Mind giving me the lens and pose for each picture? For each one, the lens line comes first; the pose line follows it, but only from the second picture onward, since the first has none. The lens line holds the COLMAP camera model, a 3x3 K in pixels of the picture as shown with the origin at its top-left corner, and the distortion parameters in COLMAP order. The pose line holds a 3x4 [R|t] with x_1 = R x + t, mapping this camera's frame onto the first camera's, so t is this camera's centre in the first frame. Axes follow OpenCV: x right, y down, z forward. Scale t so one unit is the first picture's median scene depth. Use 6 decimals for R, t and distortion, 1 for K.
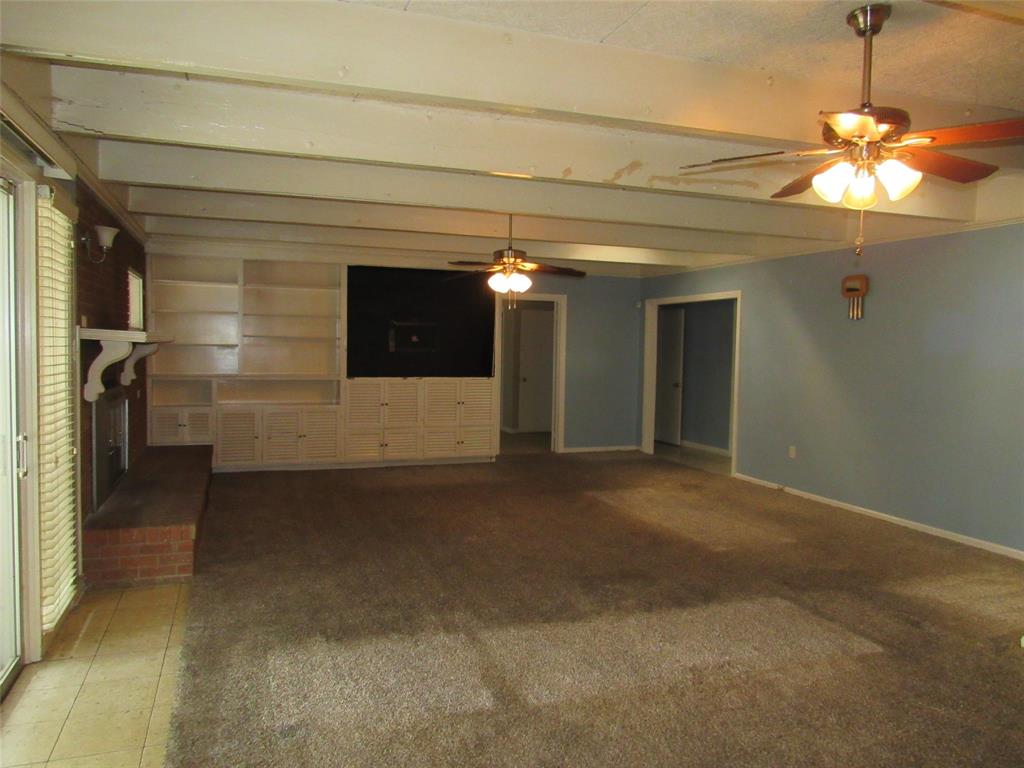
lens RADIAL K [[734.6, 0, 512.0], [0, 734.6, 384.0], [0, 0, 1]] dist [-0.021917, 0.000861]
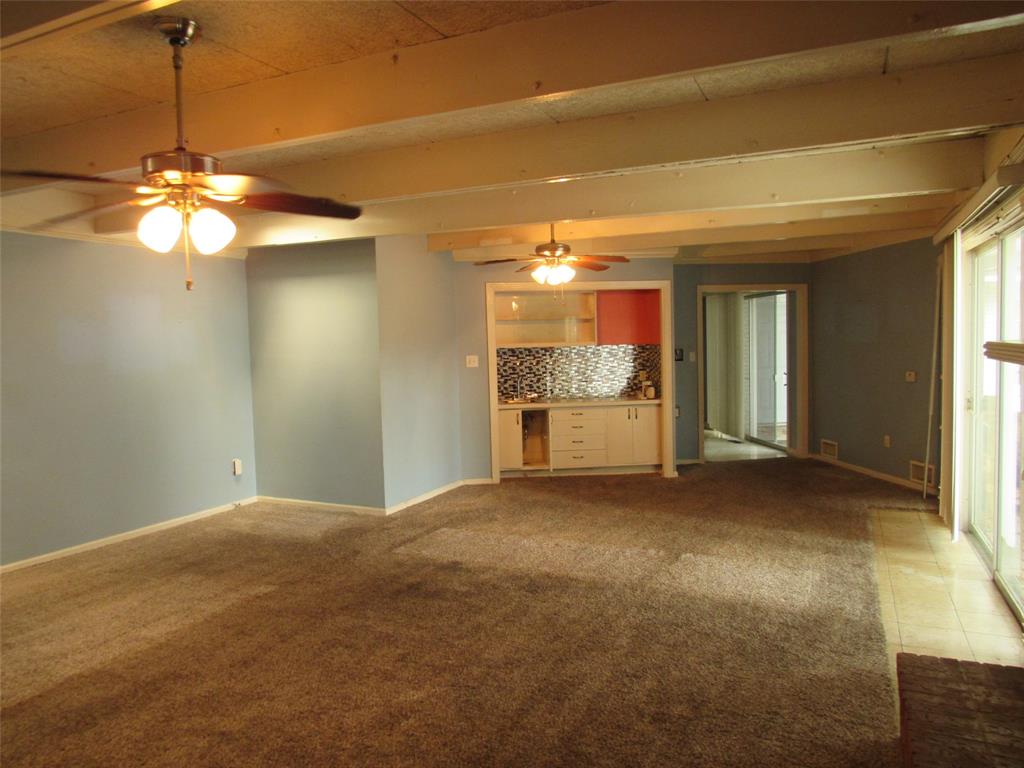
lens RADIAL K [[734.6, 0, 512.0], [0, 734.6, 384.0], [0, 0, 1]] dist [-0.021917, 0.000861]
pose [[-0.701632, -0.041184, 0.711348, -0.652128], [0.056572, 0.991957, 0.113230, -0.116220], [-0.710290, 0.119689, -0.693659, 1.714985]]
